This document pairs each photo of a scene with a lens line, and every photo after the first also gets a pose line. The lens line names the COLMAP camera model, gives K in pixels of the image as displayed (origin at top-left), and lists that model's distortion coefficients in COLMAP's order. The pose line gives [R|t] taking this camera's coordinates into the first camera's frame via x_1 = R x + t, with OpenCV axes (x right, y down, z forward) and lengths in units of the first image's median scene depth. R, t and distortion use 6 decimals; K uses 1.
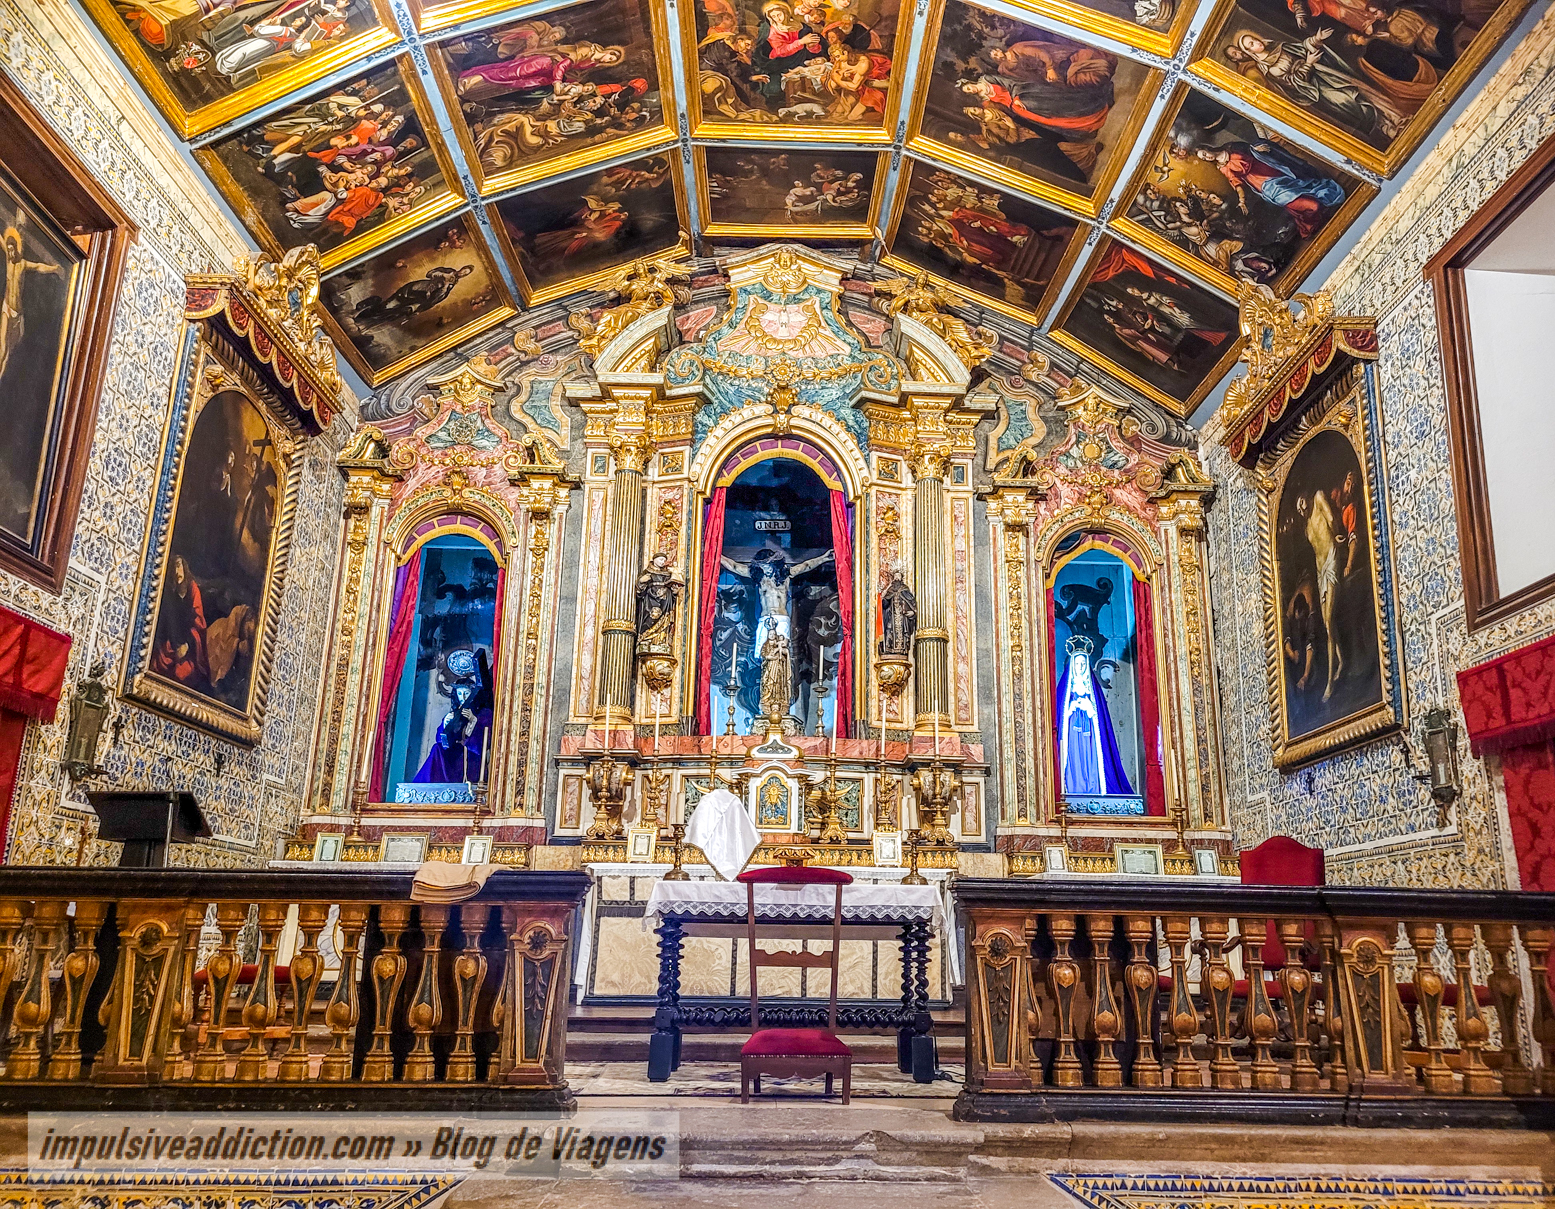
lens RADIAL K [[1246.3, 0, 790.6], [0, 1246.3, 603.9], [0, 0, 1]] dist [0.006997, 0.015757]
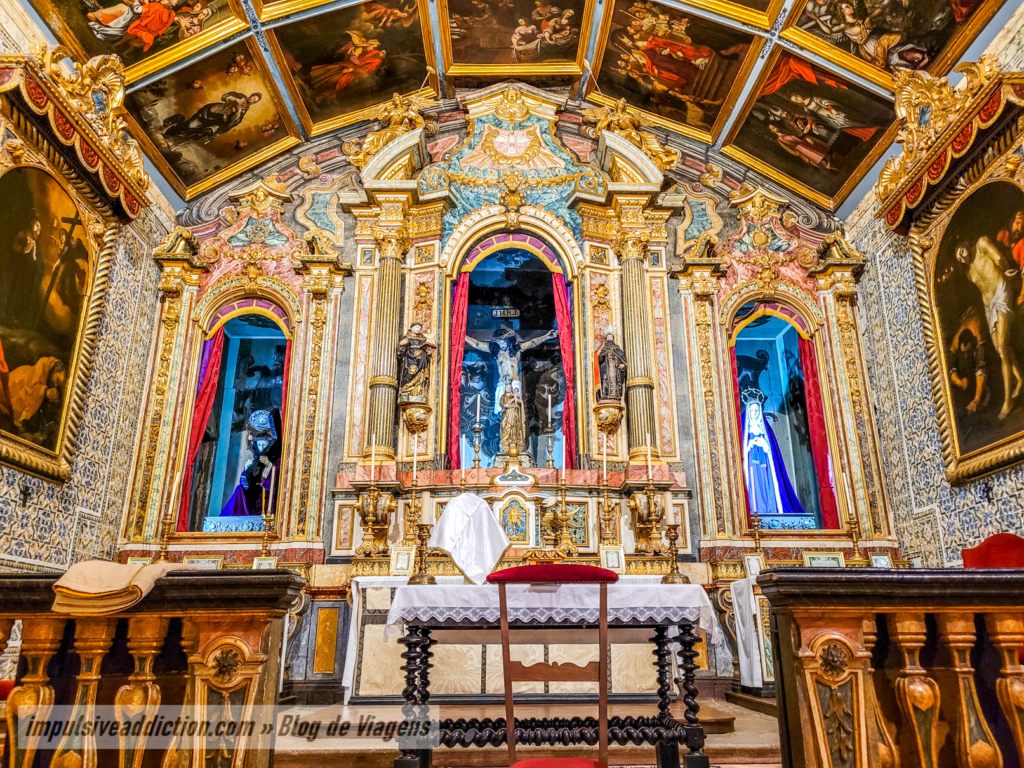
lens RADIAL K [[767.4, 0, 508.4], [0, 767.4, 385.1], [0, 0, 1]] dist [0.029271, -0.027113]
pose [[0.999731, -0.022890, -0.003619, -0.012748], [0.022683, 0.998513, -0.049577, 0.061679], [0.004749, 0.049482, 0.998764, 0.251534]]
